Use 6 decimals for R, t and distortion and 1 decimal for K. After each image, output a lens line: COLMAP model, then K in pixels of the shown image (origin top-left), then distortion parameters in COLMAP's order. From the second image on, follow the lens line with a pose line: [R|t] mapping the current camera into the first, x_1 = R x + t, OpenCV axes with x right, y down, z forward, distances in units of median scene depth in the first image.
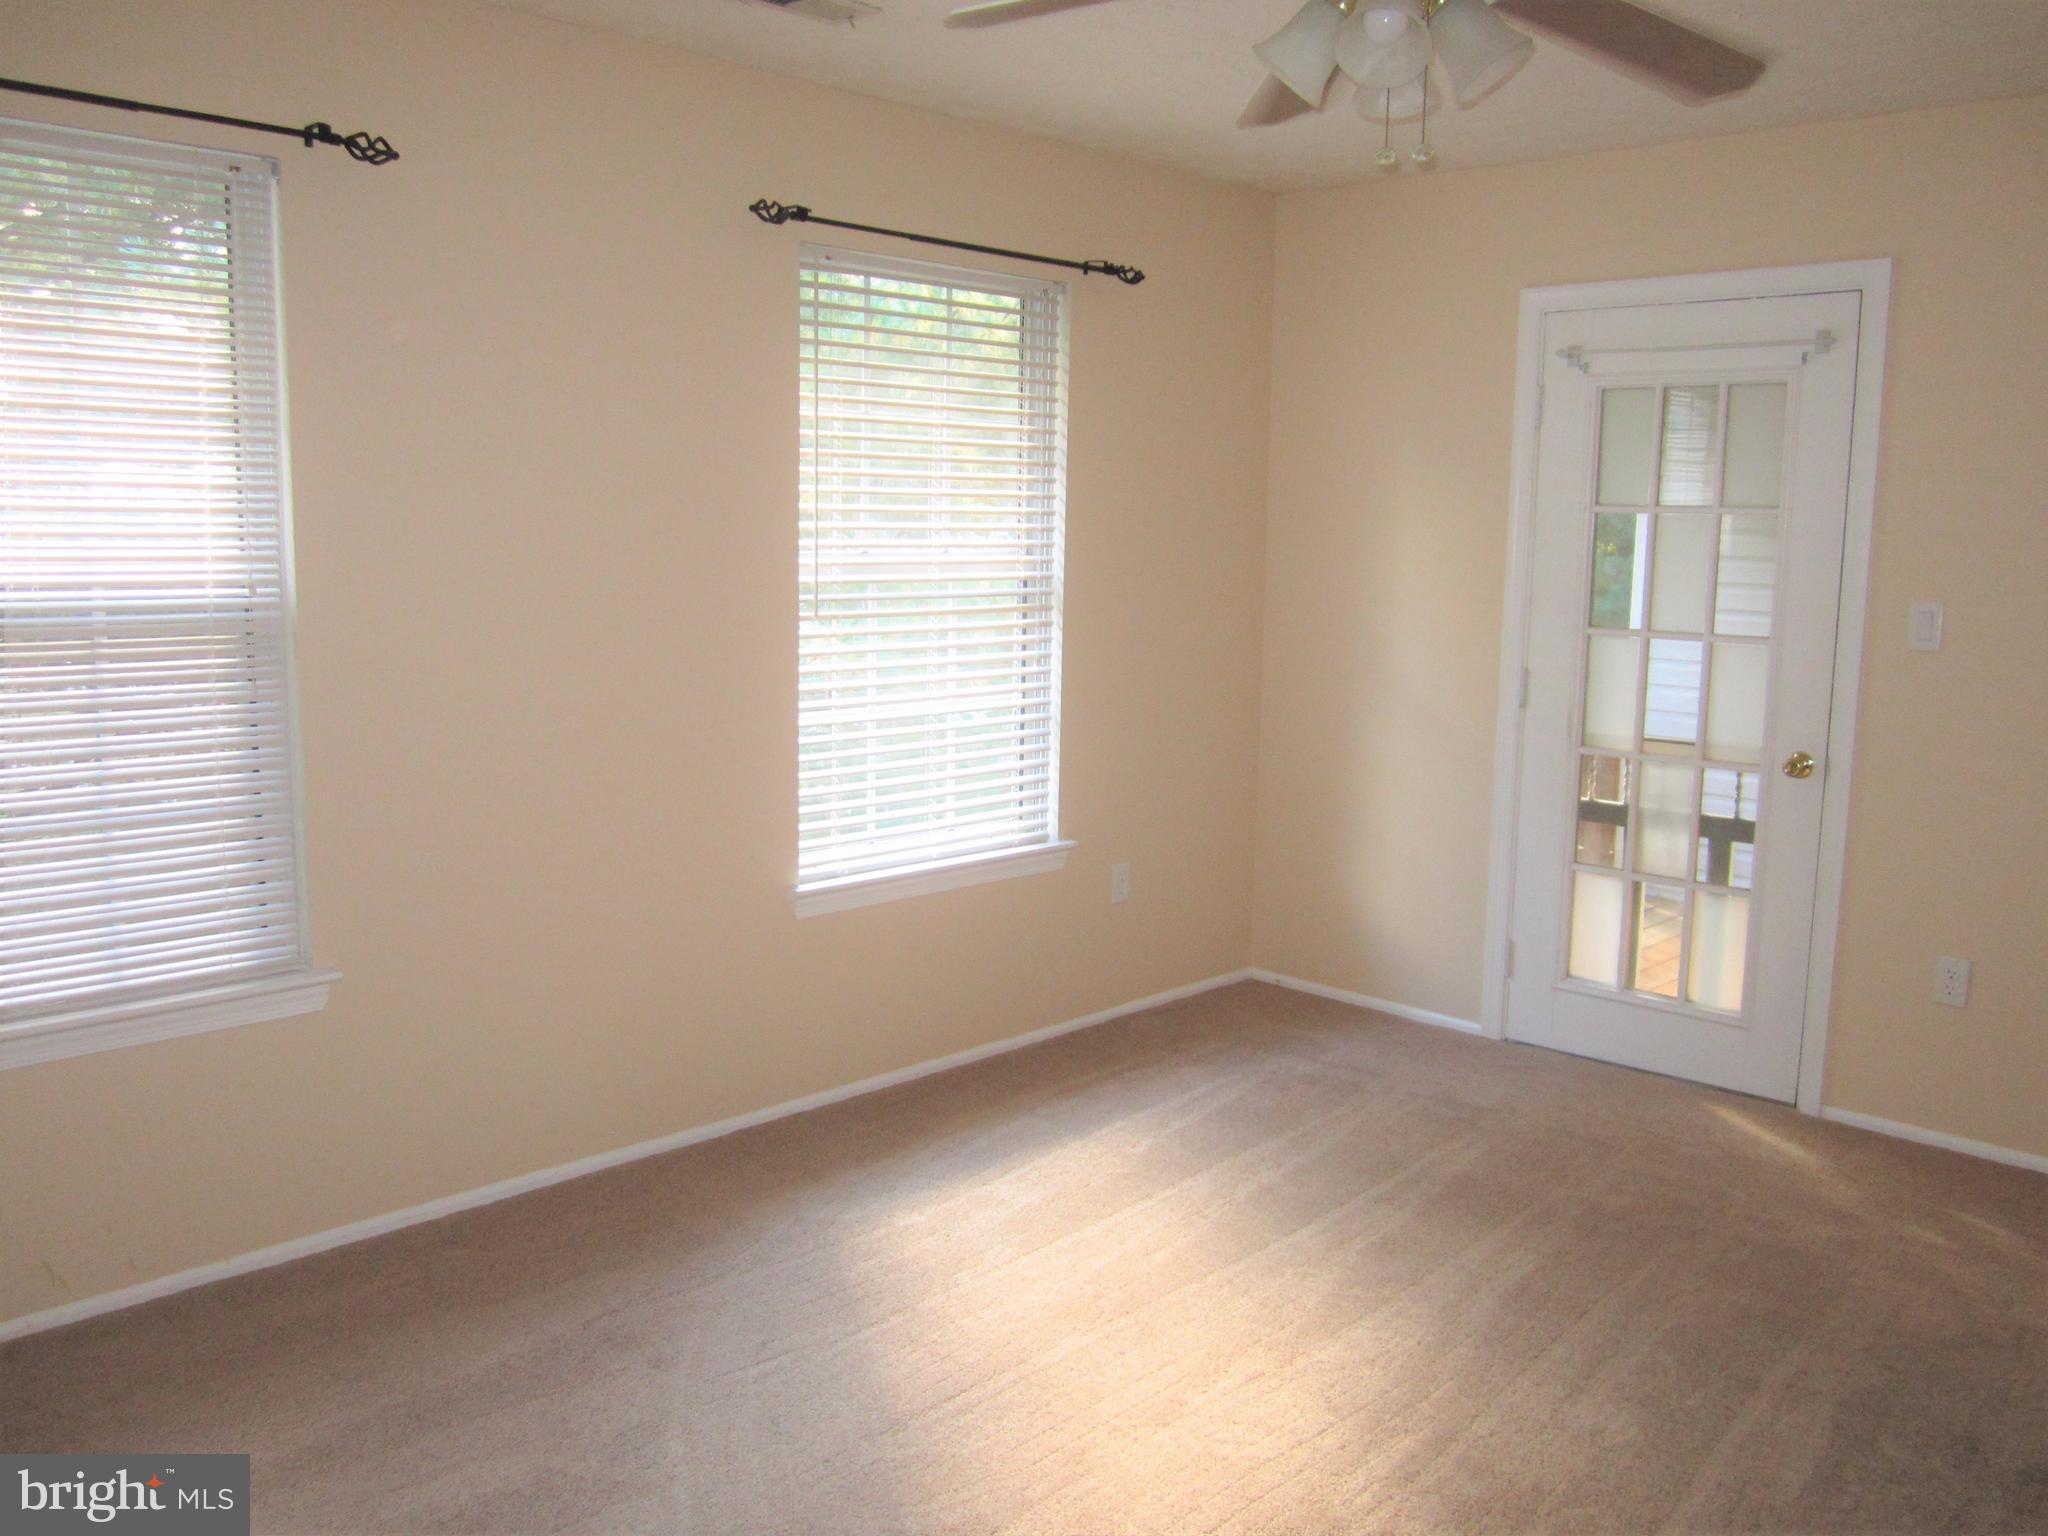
lens RADIAL K [[1648.1, 0, 1024.0], [0, 1648.1, 768.0], [0, 0, 1]] dist [-0.066684, 0.020671]
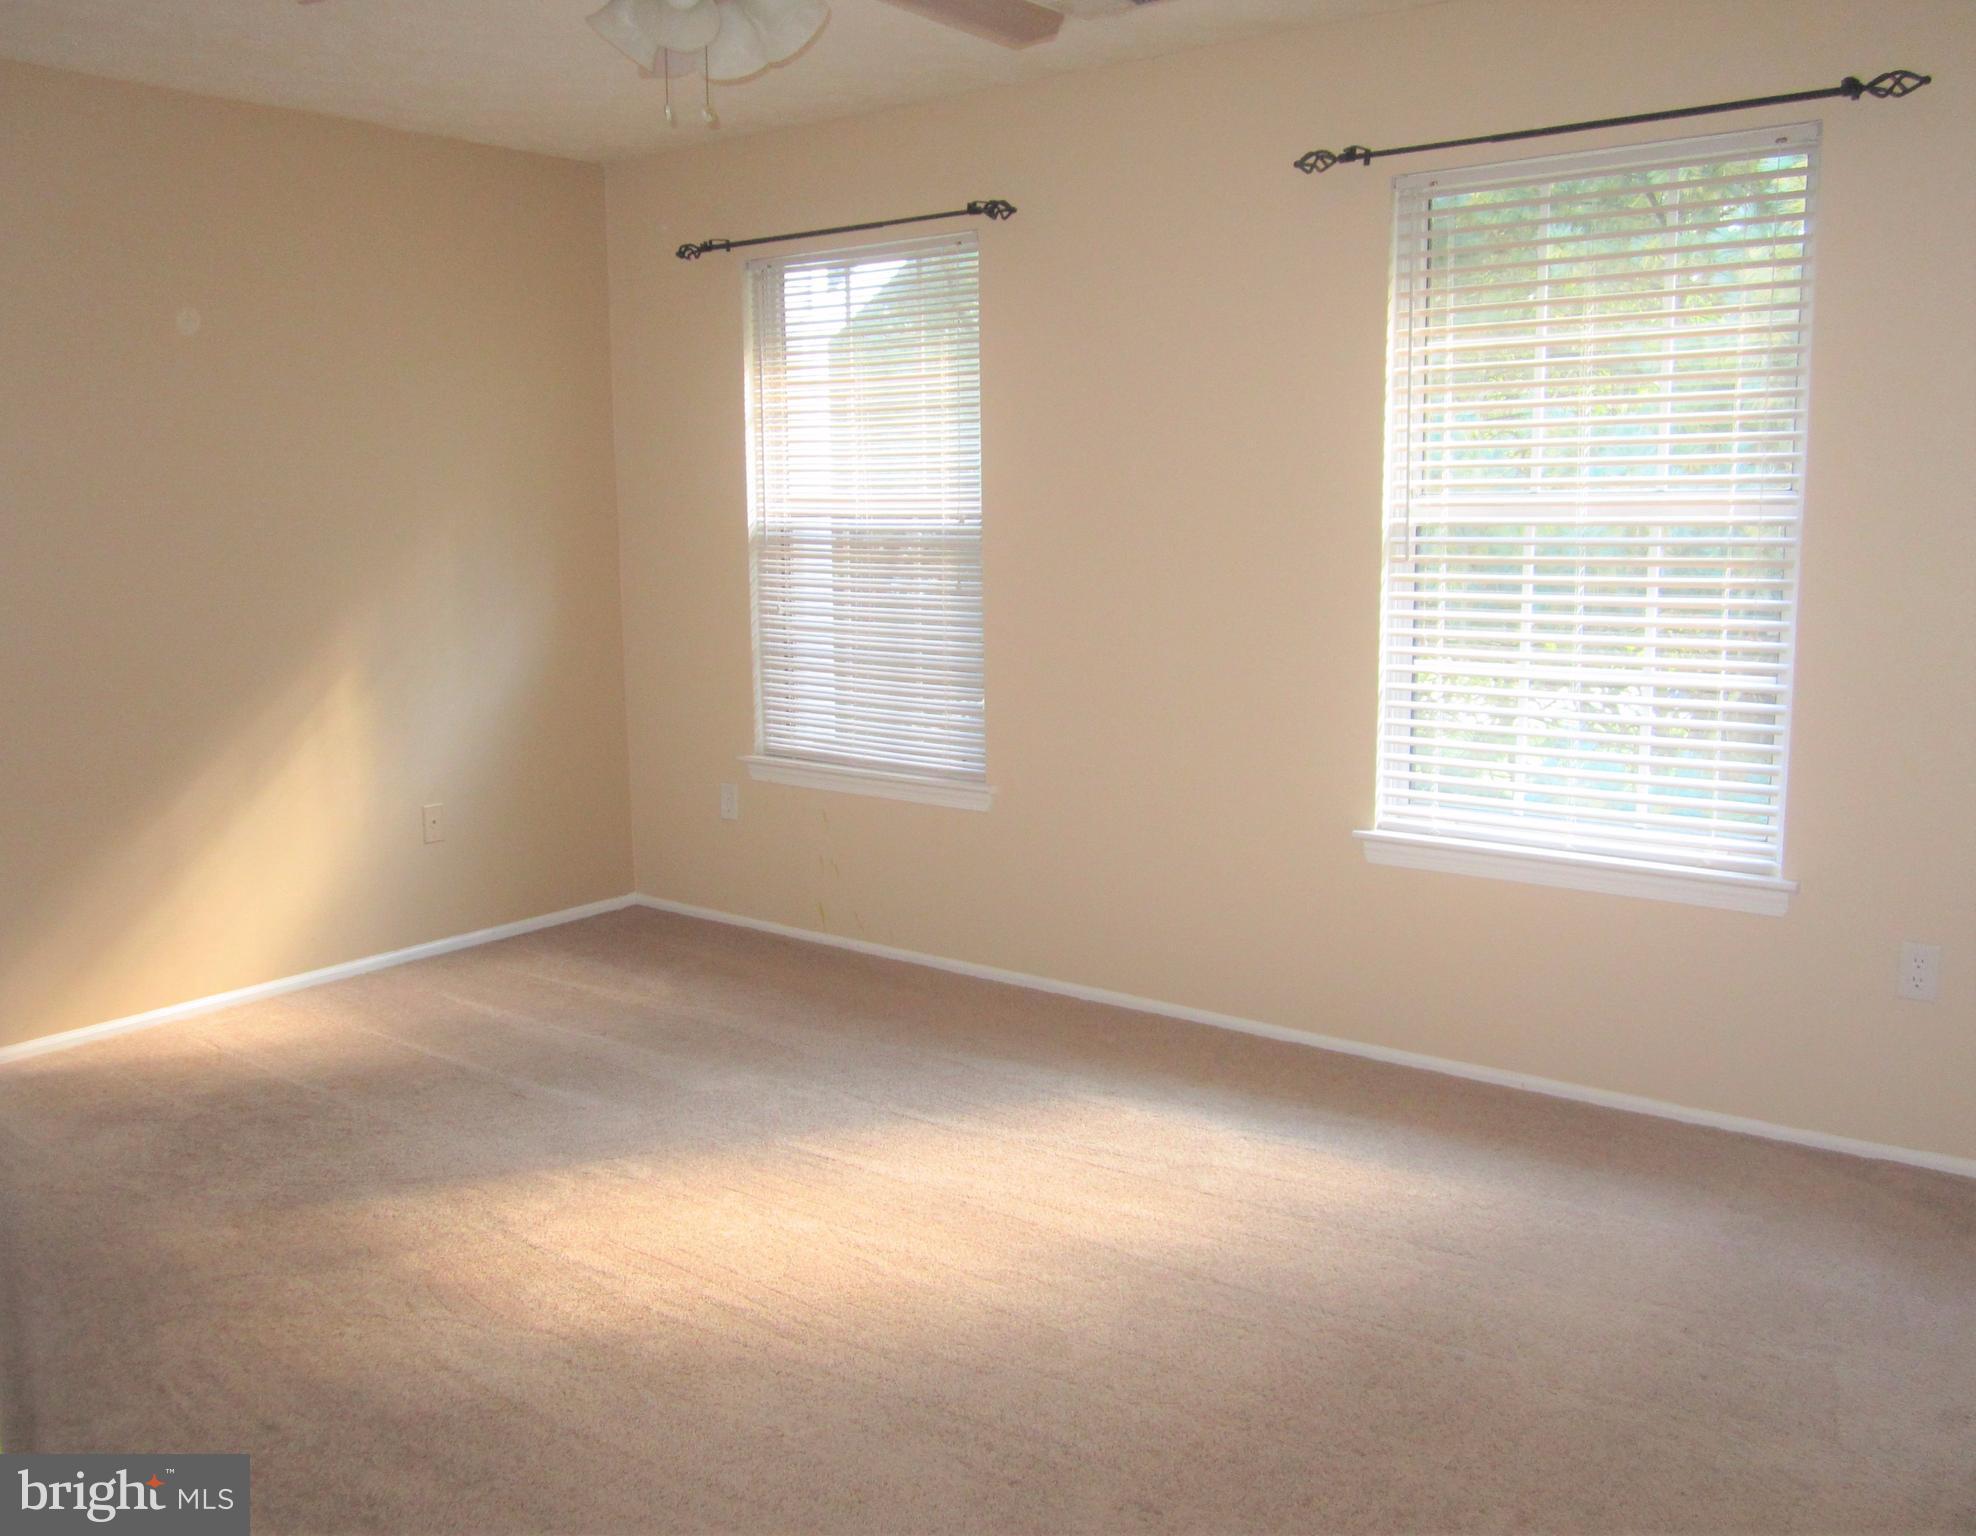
lens RADIAL K [[1374.0, 0, 987.6], [0, 1374.0, 631.2], [0, 0, 1]] dist [-0.023192, 0.000277]
pose [[0.219564, 0.089087, -0.971522, 0.746787], [-0.117969, 0.990939, 0.064206, -0.089489], [0.968439, 0.100512, 0.228084, 0.715079]]
